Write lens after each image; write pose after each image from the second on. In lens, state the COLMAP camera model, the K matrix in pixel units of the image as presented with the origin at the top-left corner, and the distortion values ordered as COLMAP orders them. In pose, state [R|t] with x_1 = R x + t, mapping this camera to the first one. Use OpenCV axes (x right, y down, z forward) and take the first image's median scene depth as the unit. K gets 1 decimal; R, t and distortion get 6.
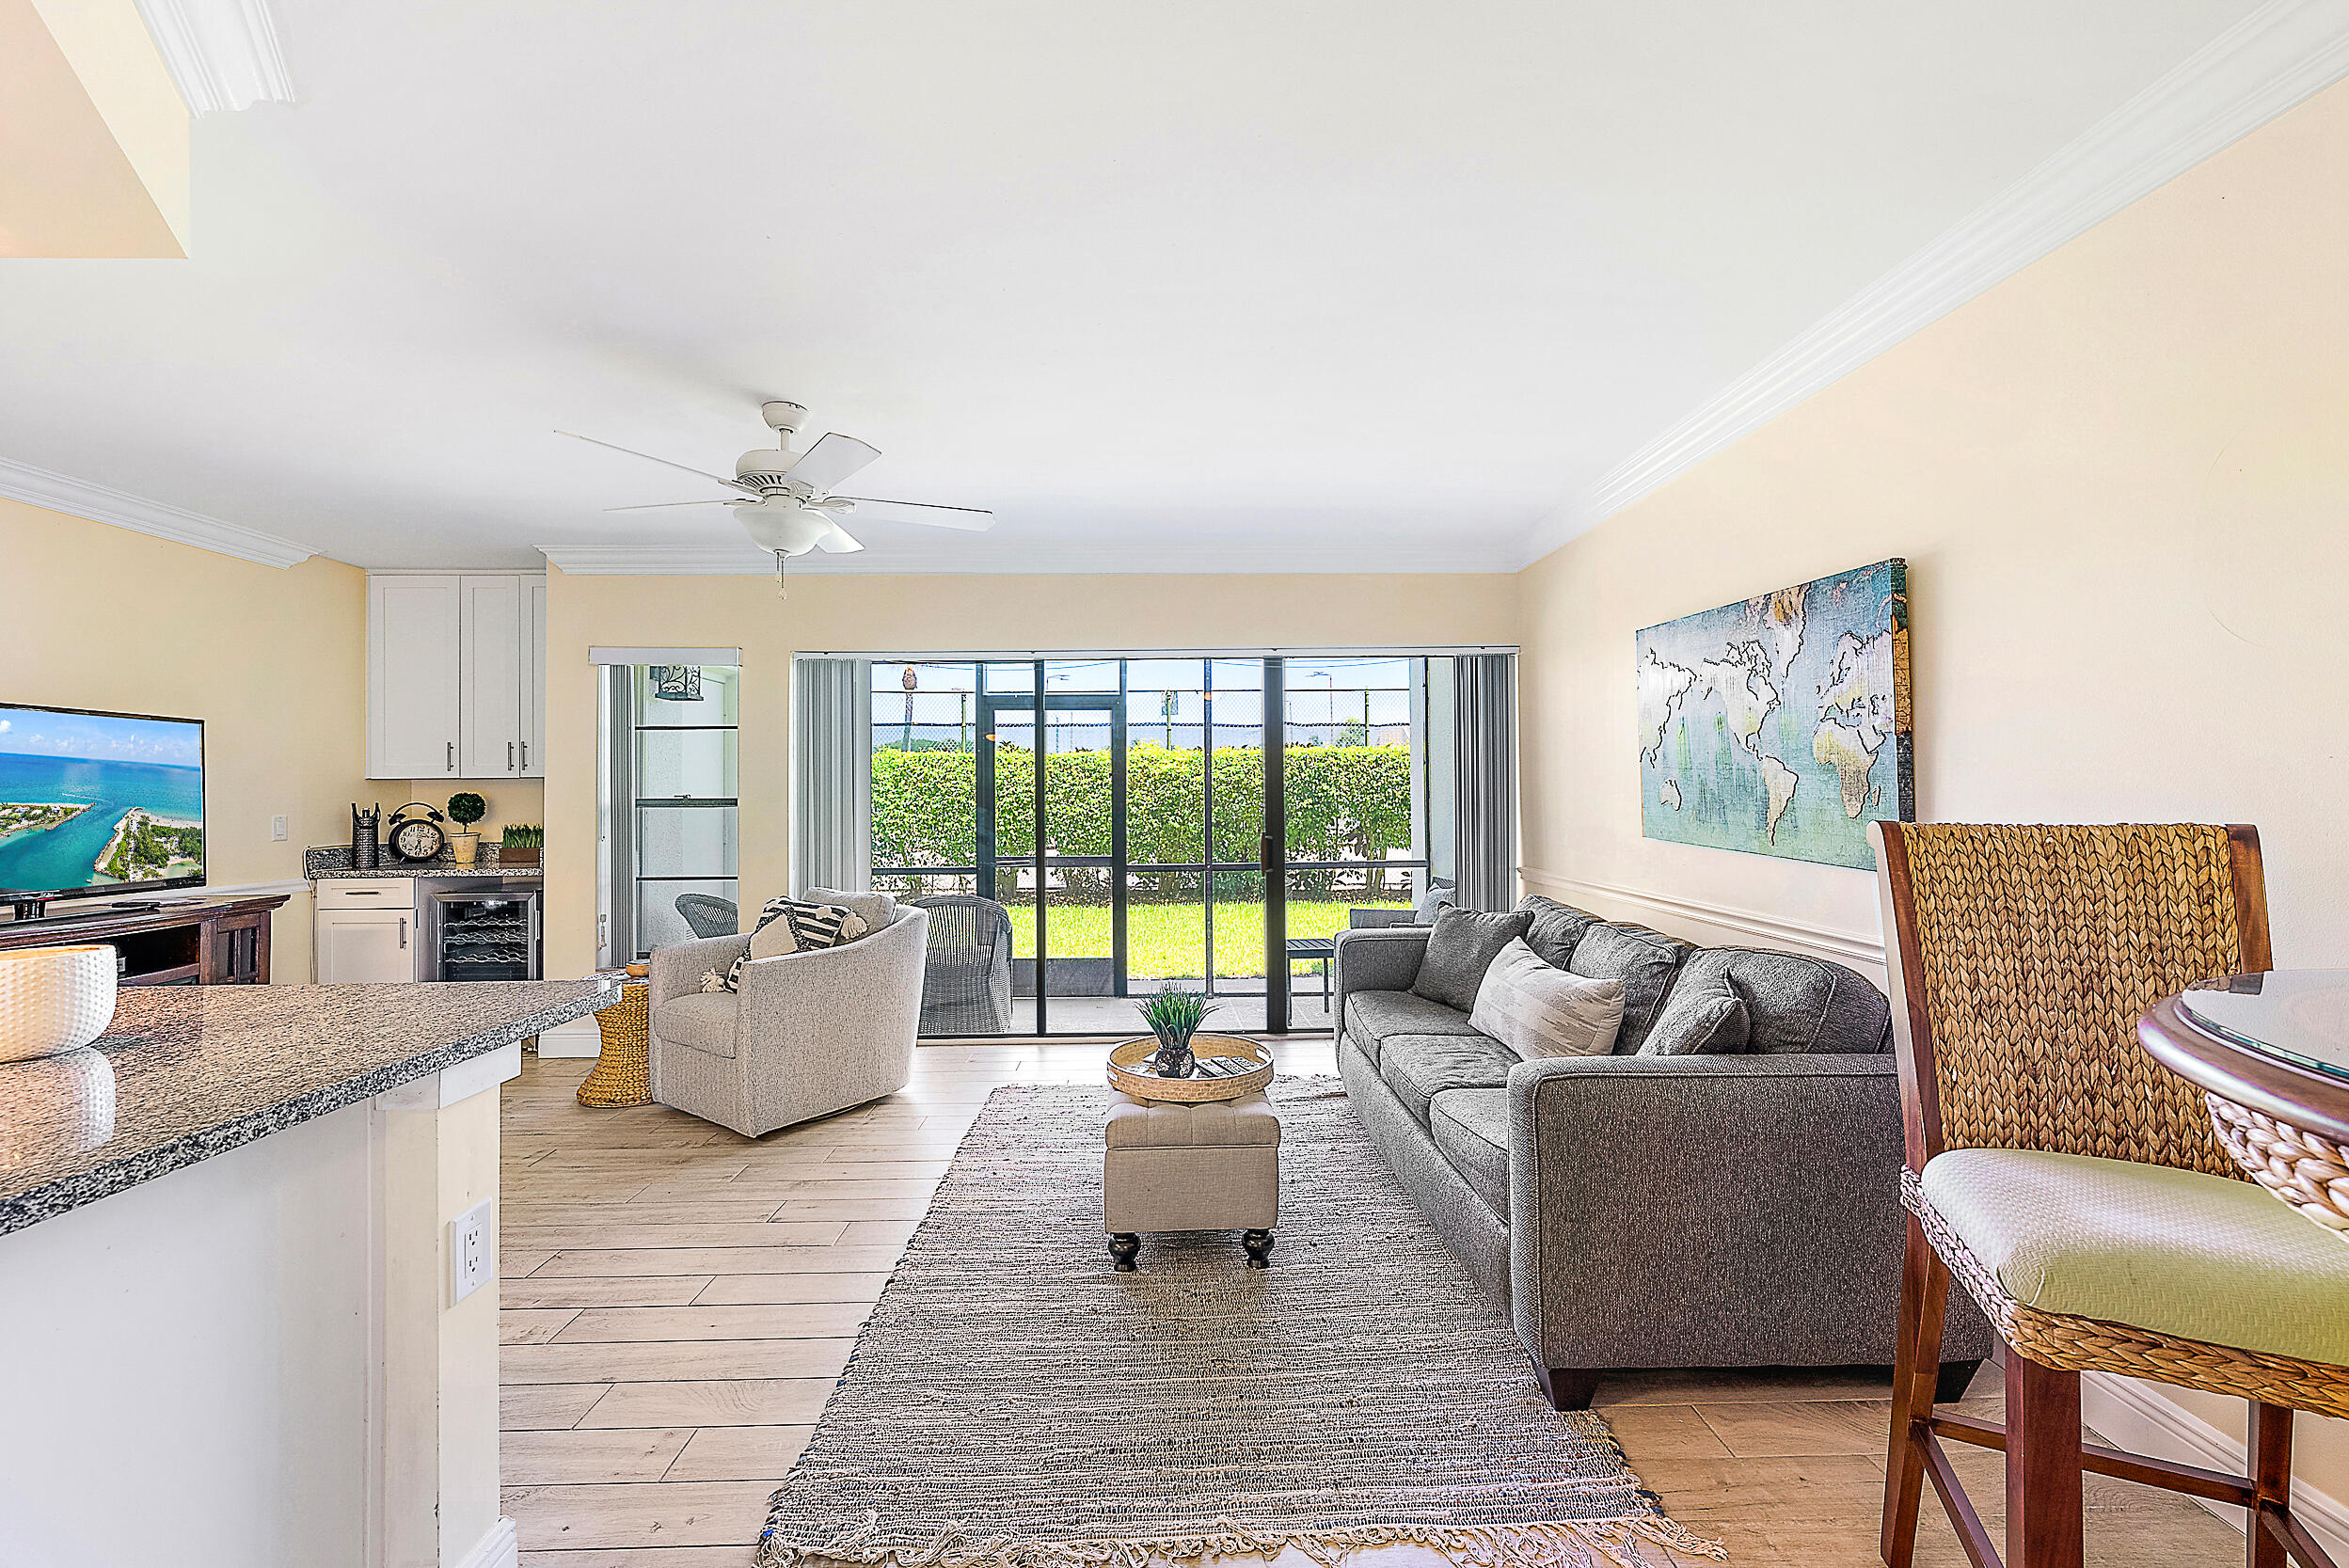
lens RADIAL K [[940.0, 0, 1174.5], [0, 940.0, 784.0], [0, 0, 1]] dist [0.000478, 0.000291]
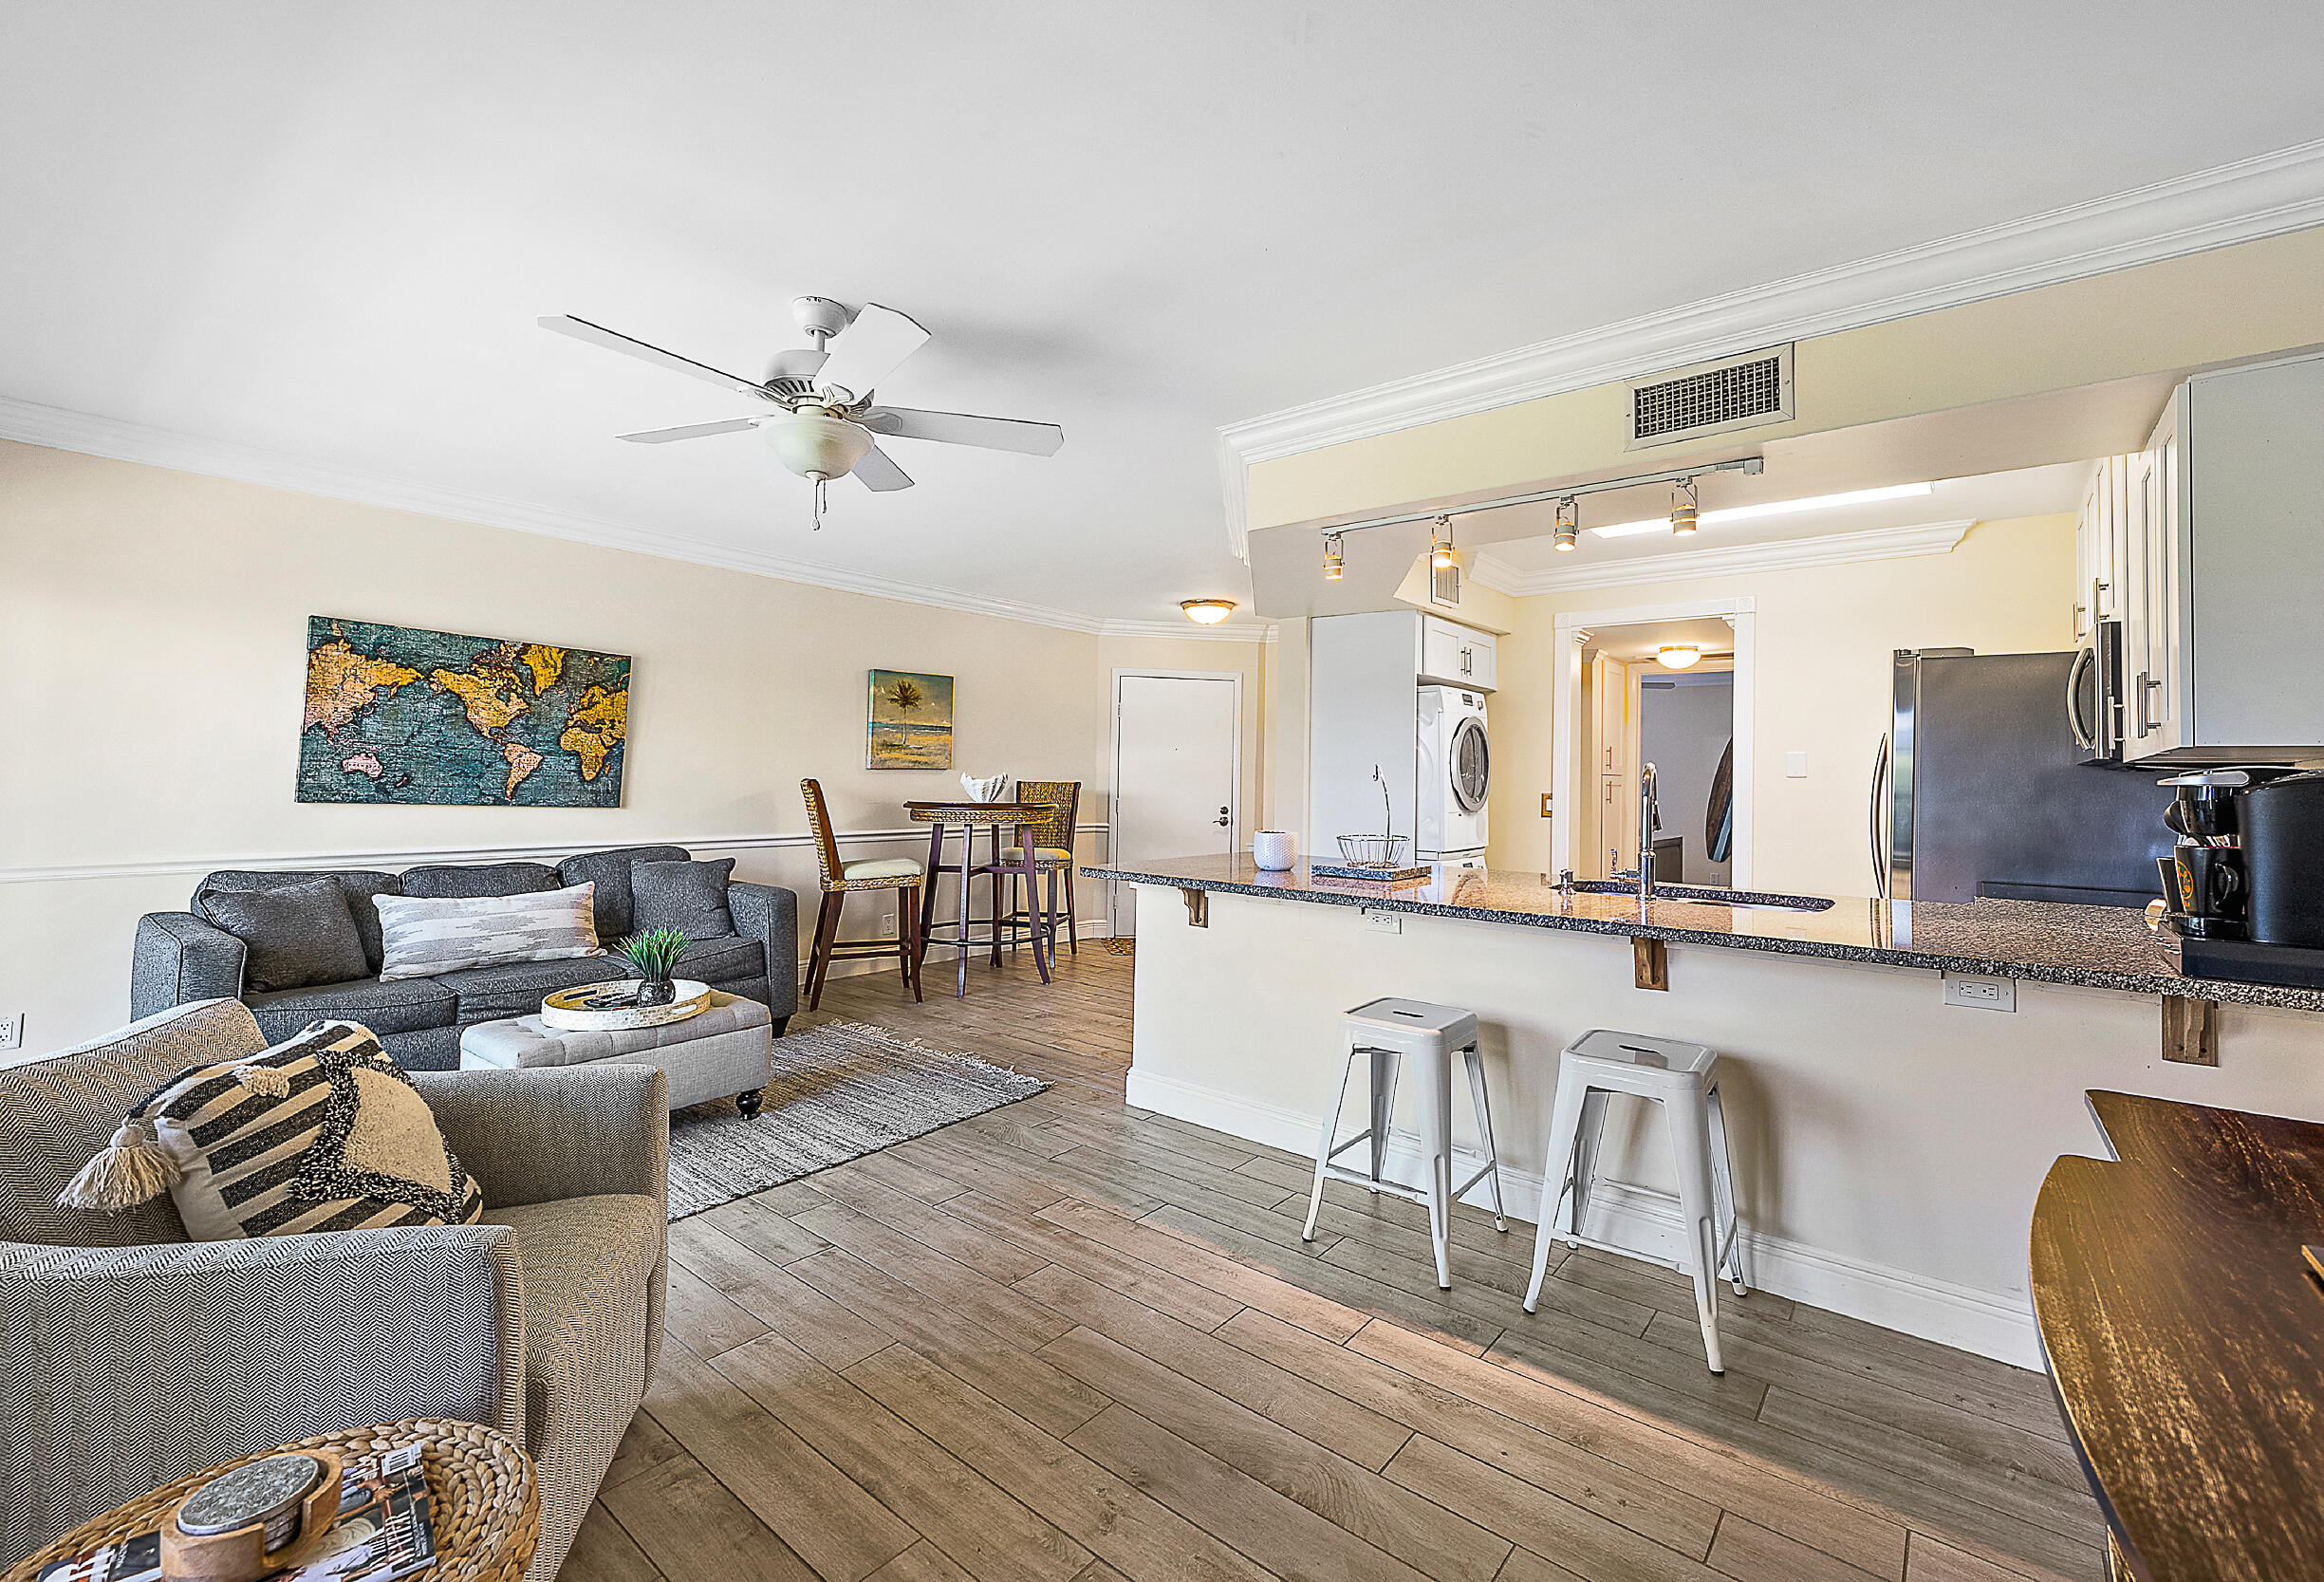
lens RADIAL K [[959.0, 0, 1187.5], [0, 959.0, 756.7], [0, 0, 1]] dist [0.007917, 0.000027]
pose [[-0.772349, 0.006323, 0.635167, -0.752755], [-0.018466, 0.999304, -0.032402, 0.015285], [-0.634930, -0.036754, -0.771695, 0.890725]]
